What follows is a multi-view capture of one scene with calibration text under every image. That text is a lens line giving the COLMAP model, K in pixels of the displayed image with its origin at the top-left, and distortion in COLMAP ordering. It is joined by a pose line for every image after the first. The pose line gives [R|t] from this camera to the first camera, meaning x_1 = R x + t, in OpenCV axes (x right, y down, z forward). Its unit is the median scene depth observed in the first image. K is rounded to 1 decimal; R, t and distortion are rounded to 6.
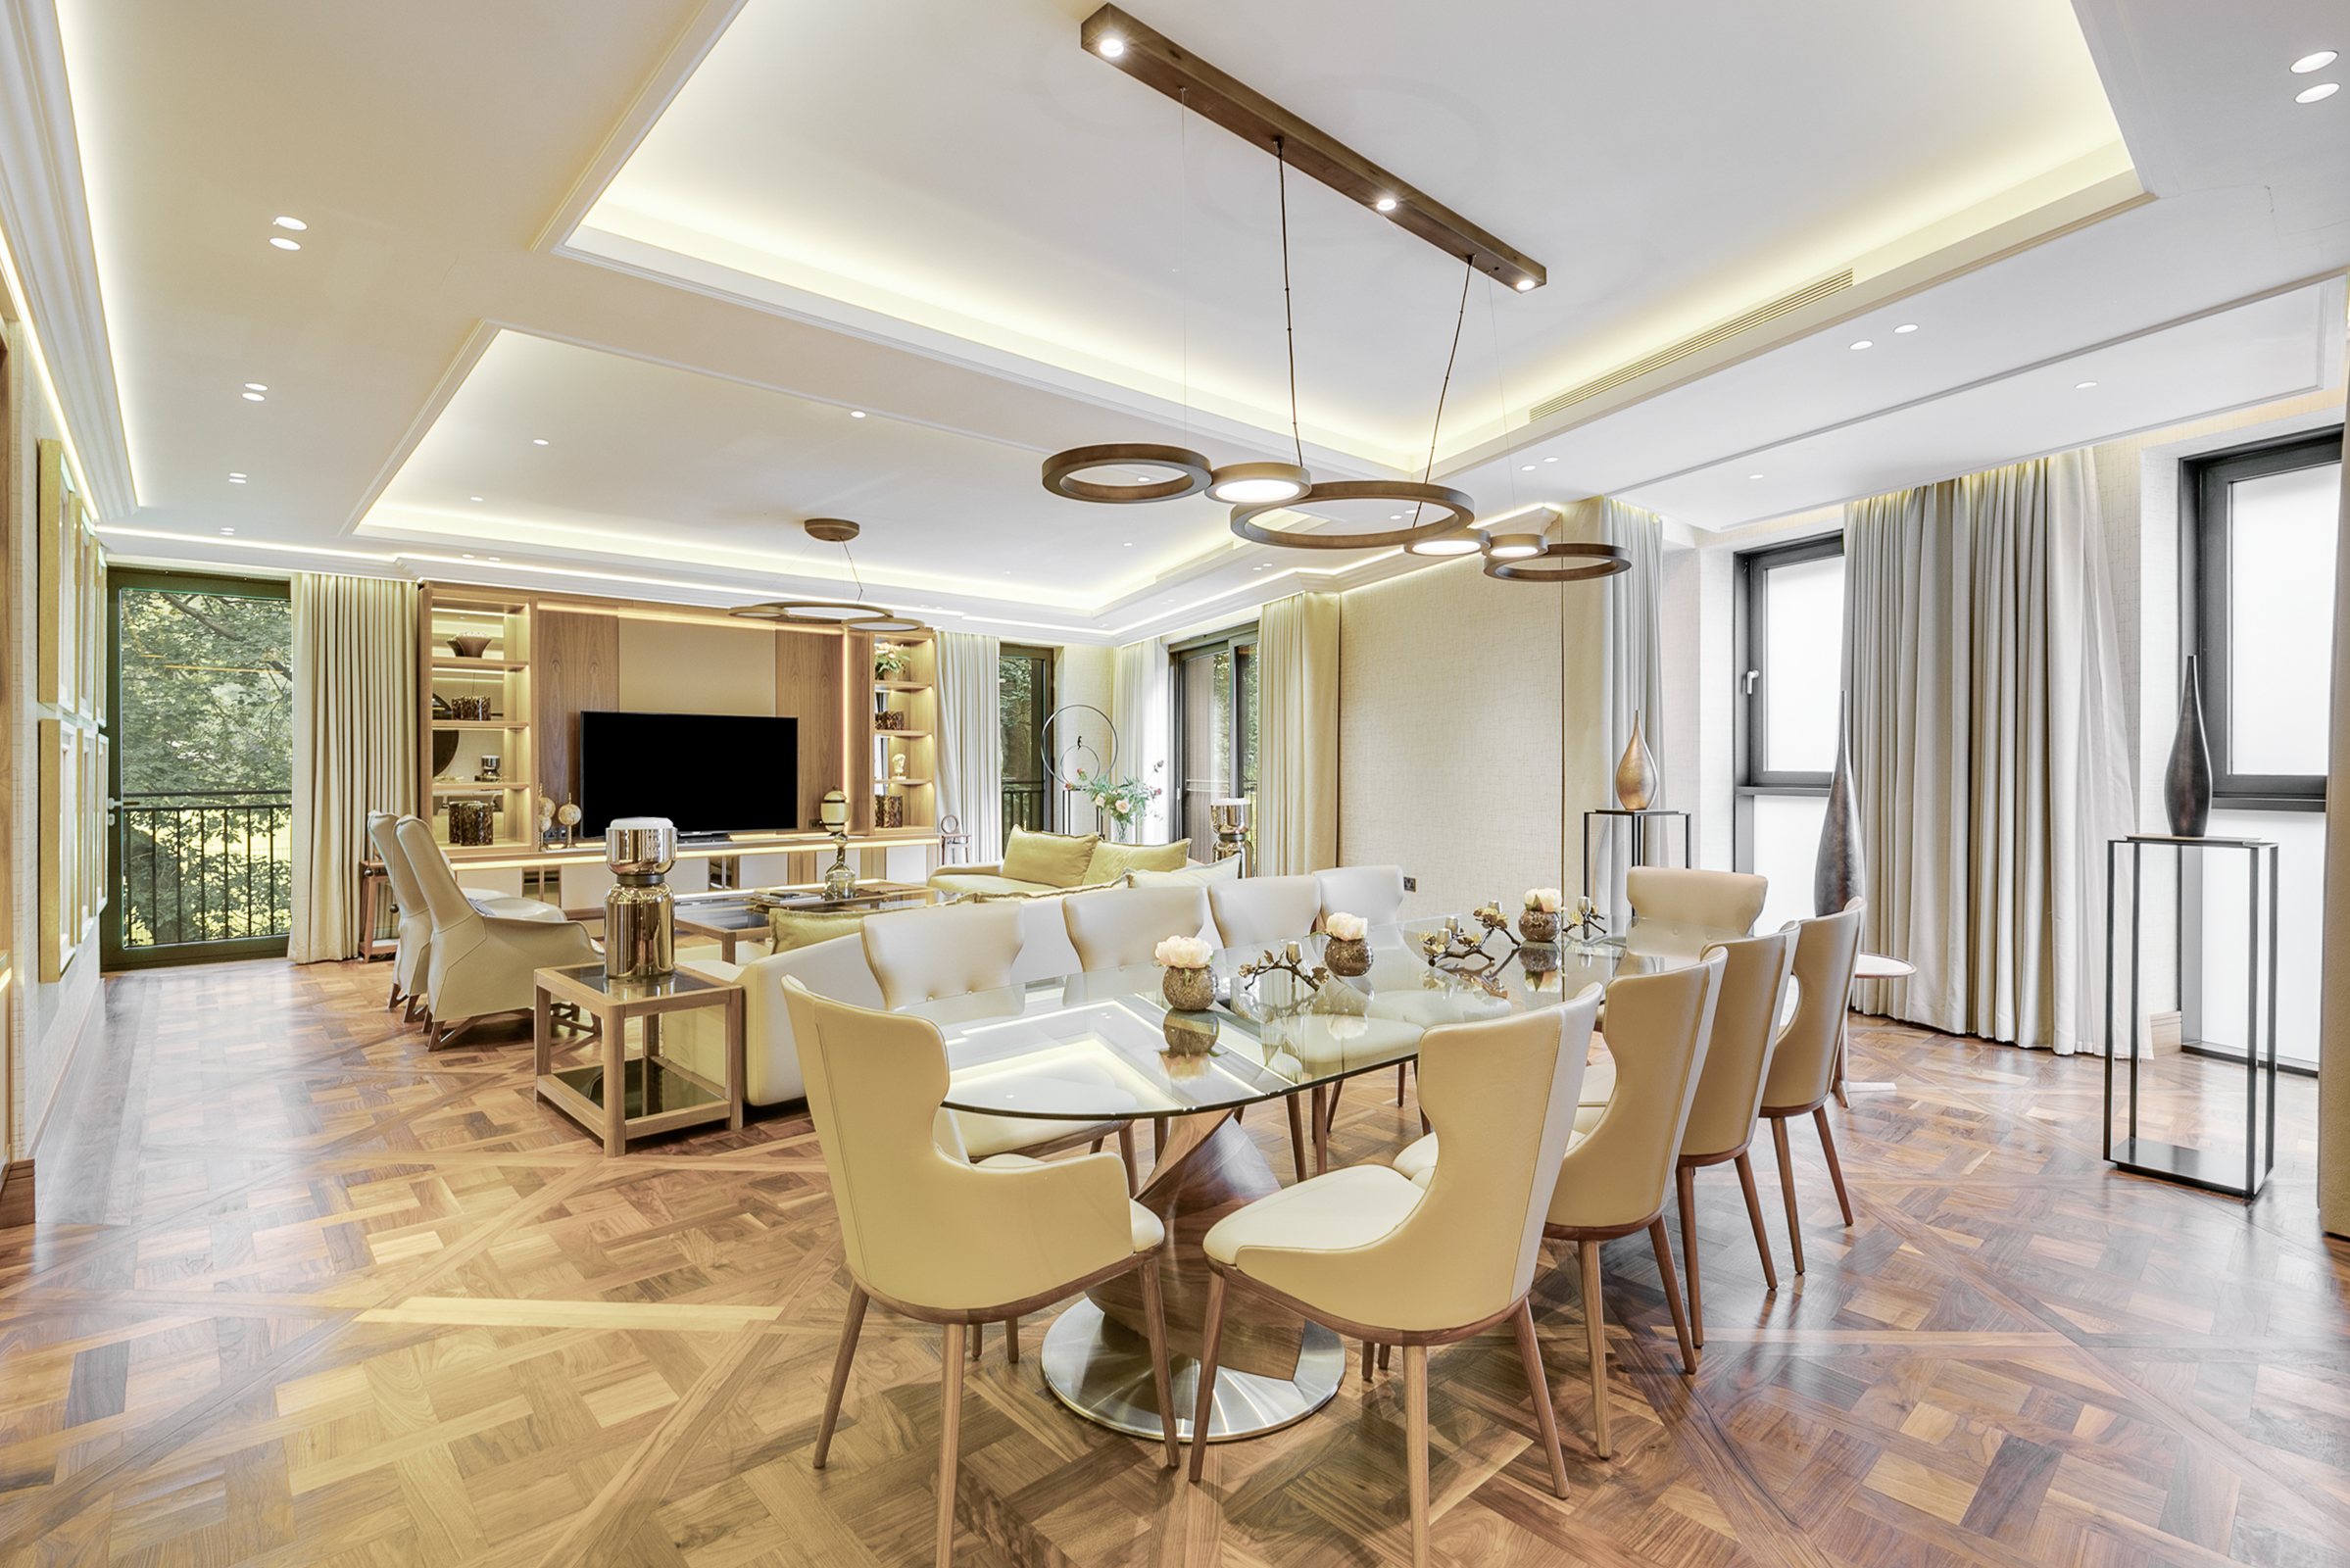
lens RADIAL K [[1088.5, 0, 1177.7], [0, 1088.5, 773.0], [0, 0, 1]] dist [-0.007621, 0.001565]
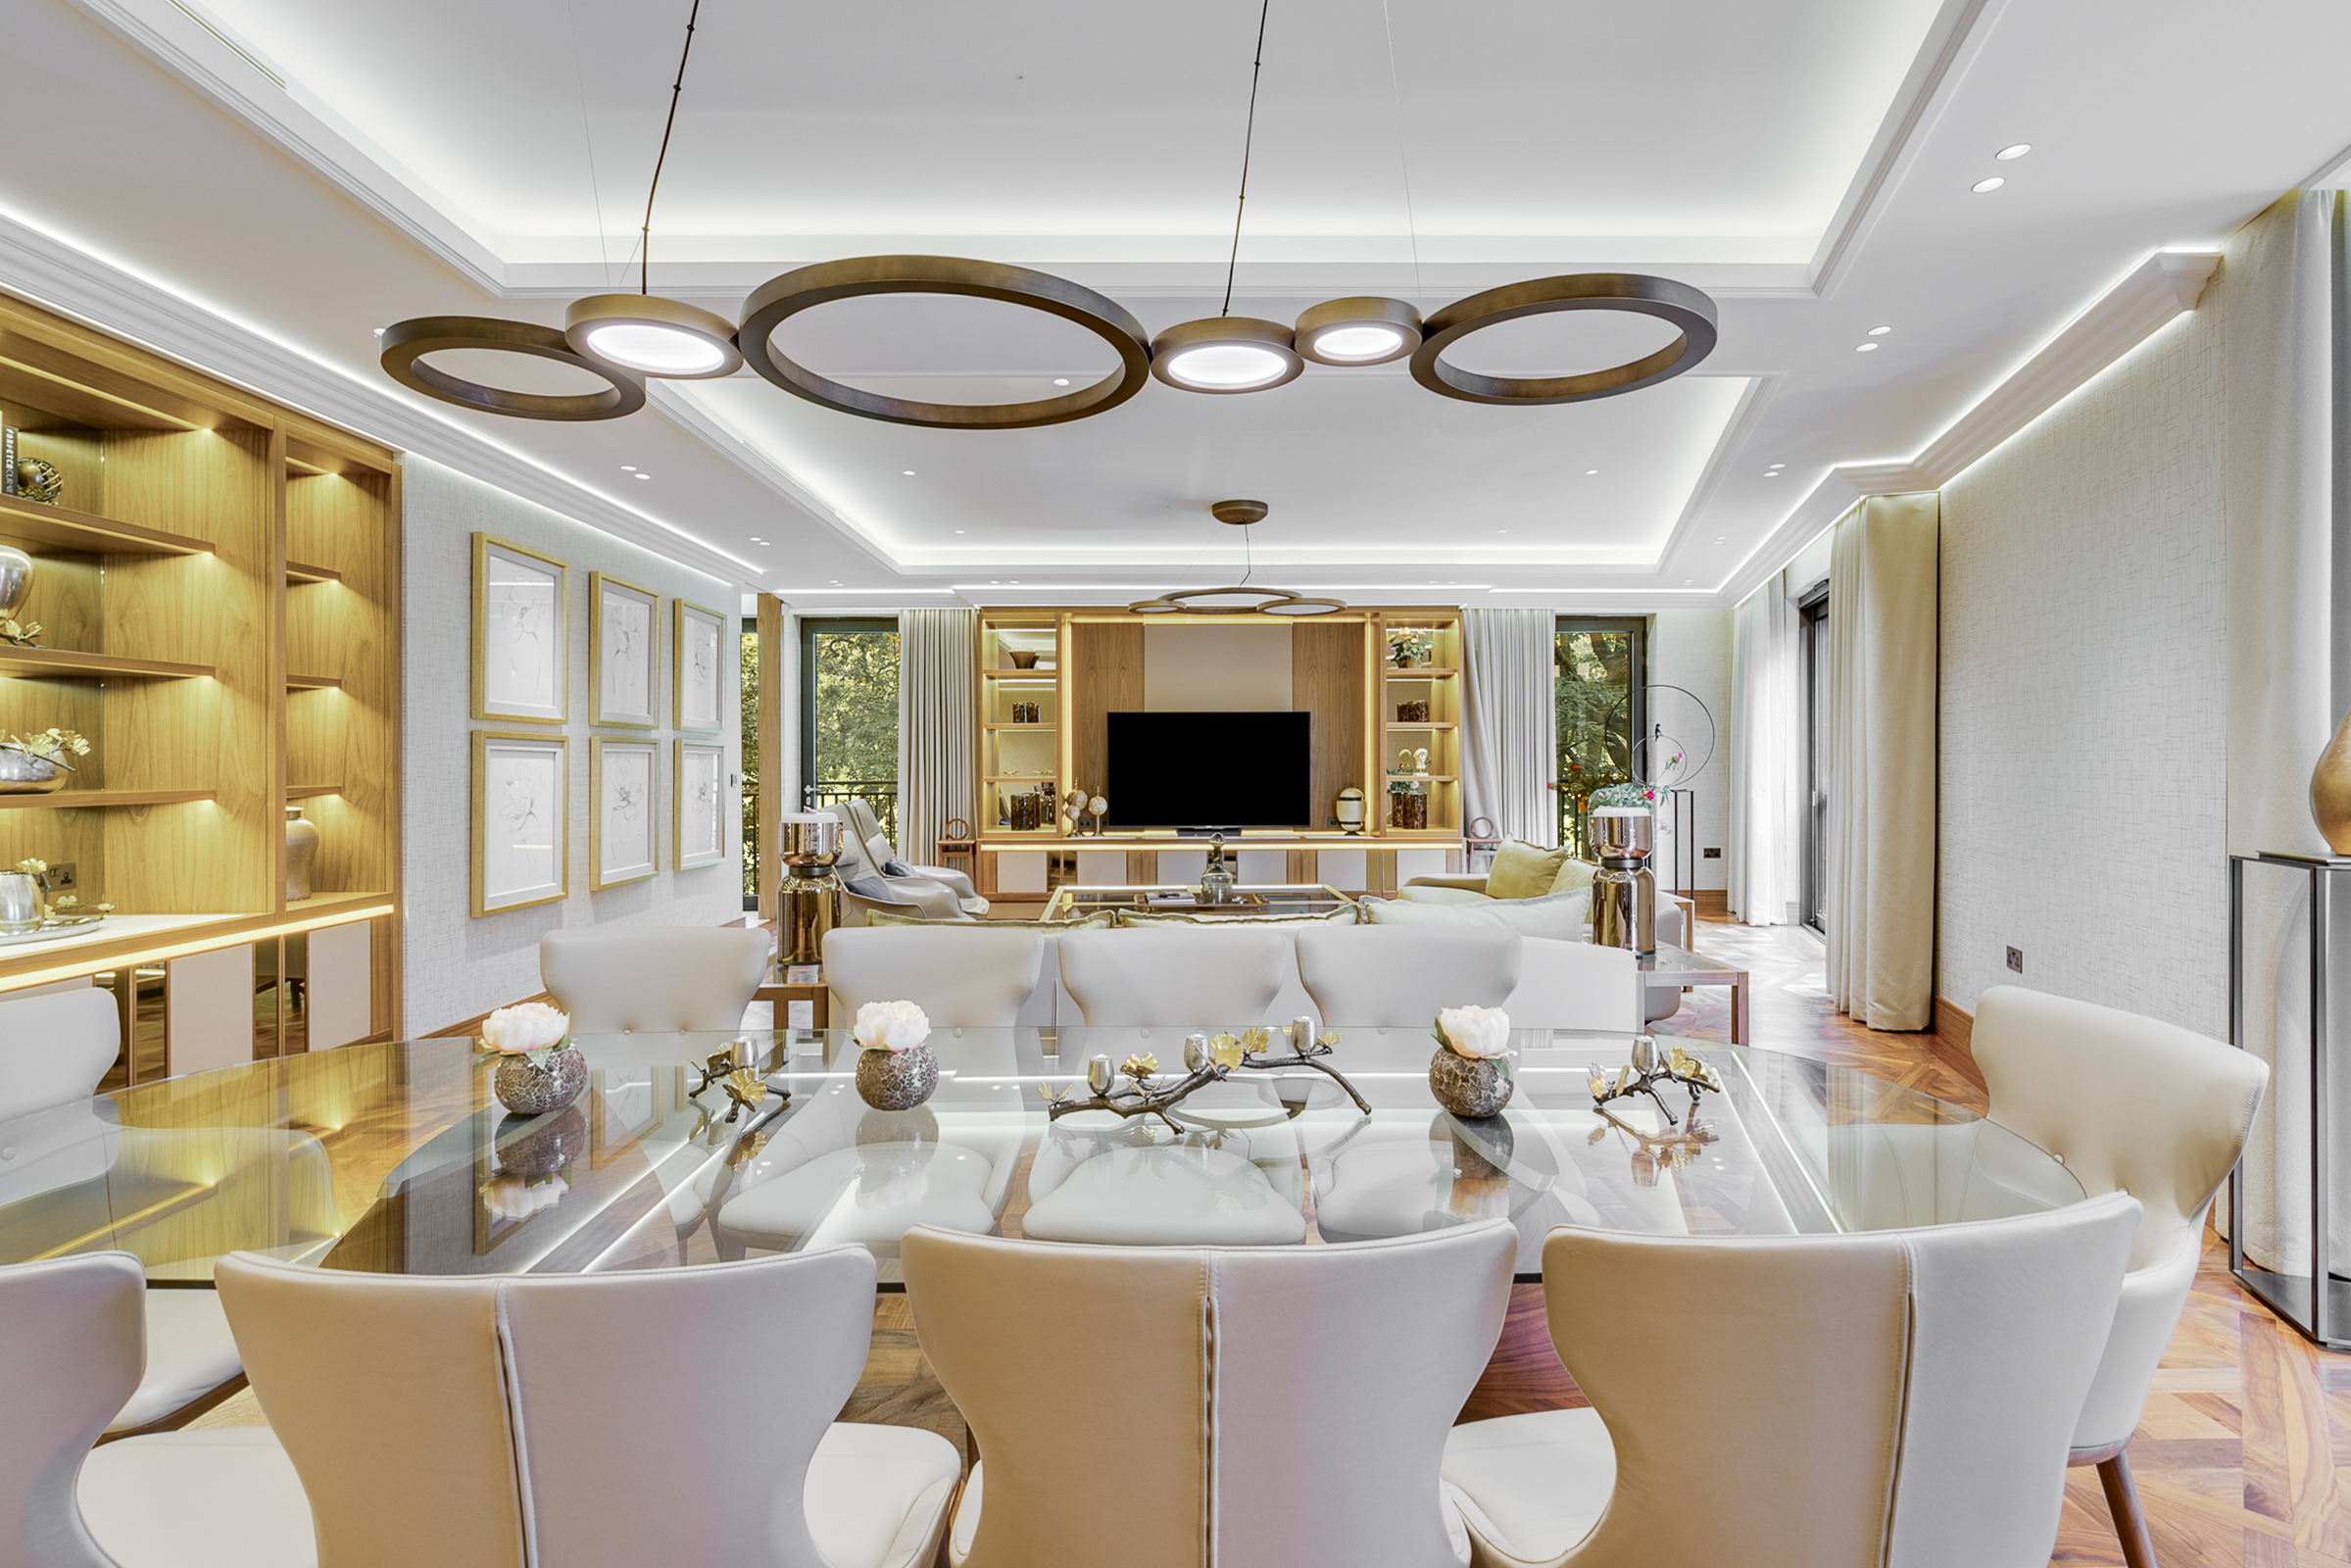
lens RADIAL K [[1088.9, 0, 1175.7], [0, 1088.9, 777.7], [0, 0, 1]] dist [-0.007621, 0.001565]
pose [[0.746404, 0.009013, -0.665432, 0.235888], [-0.002690, 0.999941, 0.010527, -0.002260], [0.665488, -0.006067, 0.746384, 0.222768]]
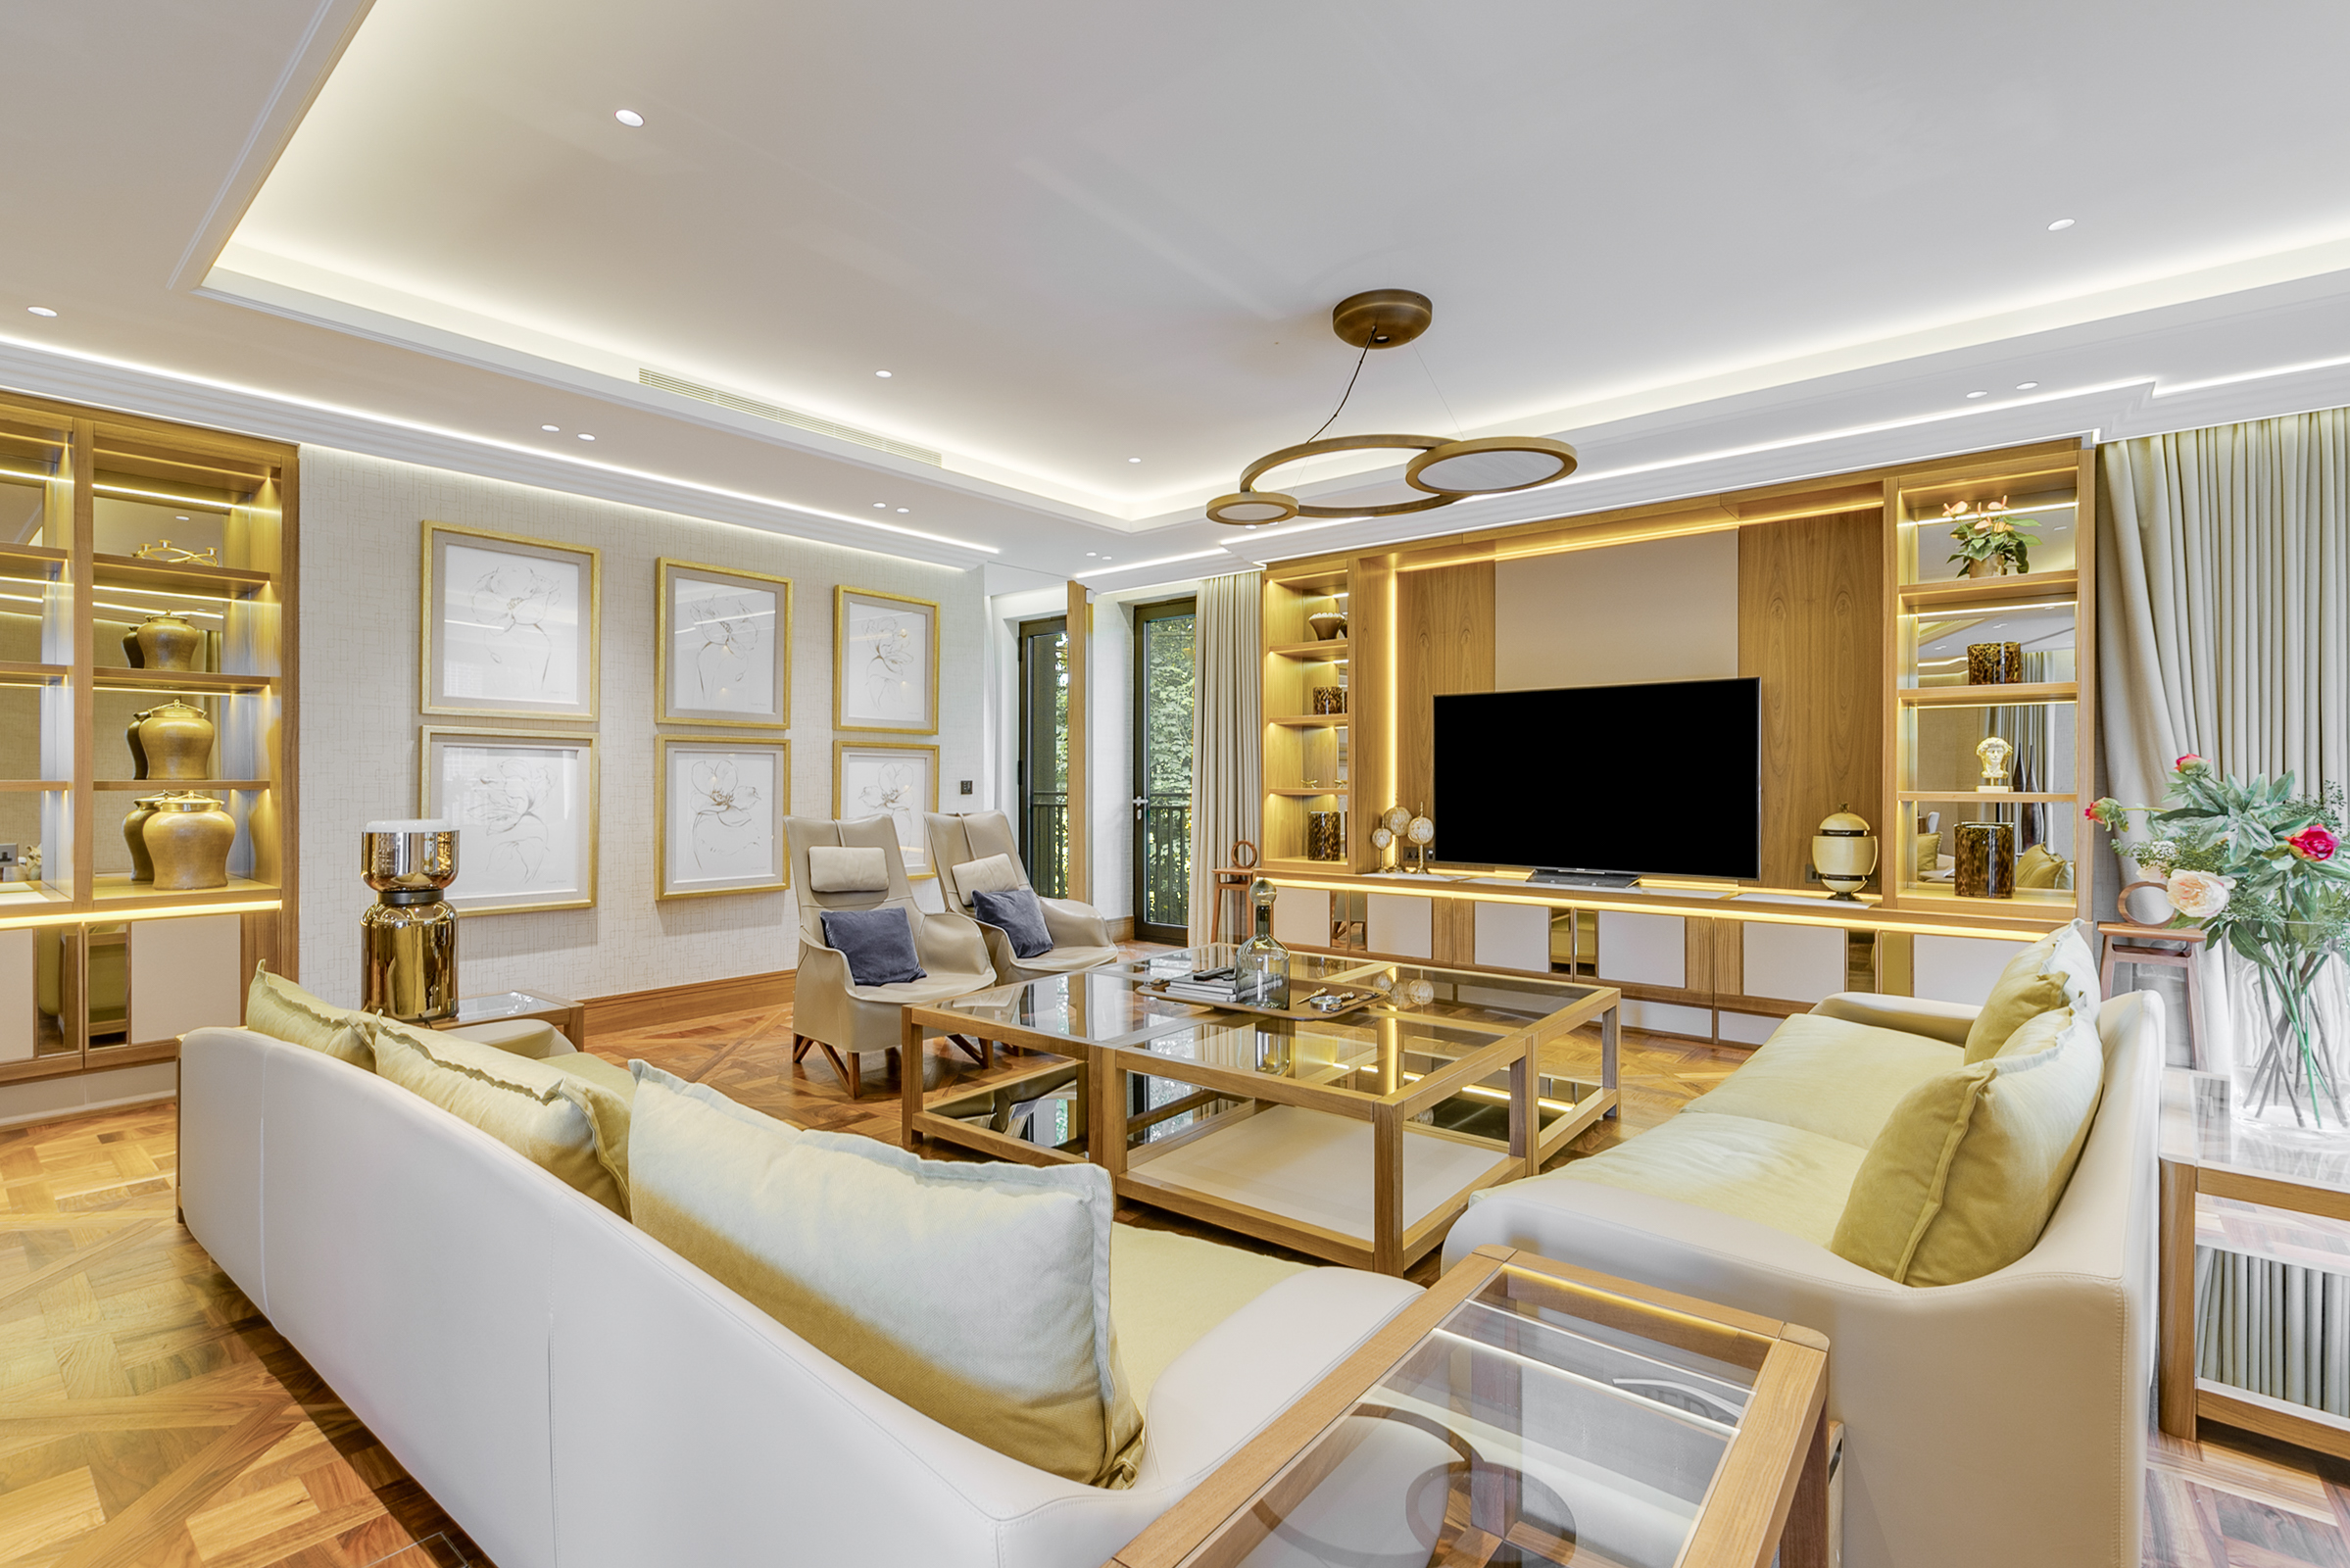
lens RADIAL K [[1088.5, 0, 1187.7], [0, 1088.5, 787.1], [0, 0, 1]] dist [-0.007621, 0.001565]
pose [[0.135931, 0.005560, -0.990703, 0.179050], [-0.008350, 0.999955, 0.004466, 0.005194], [0.990683, 0.007665, 0.135971, 0.726394]]
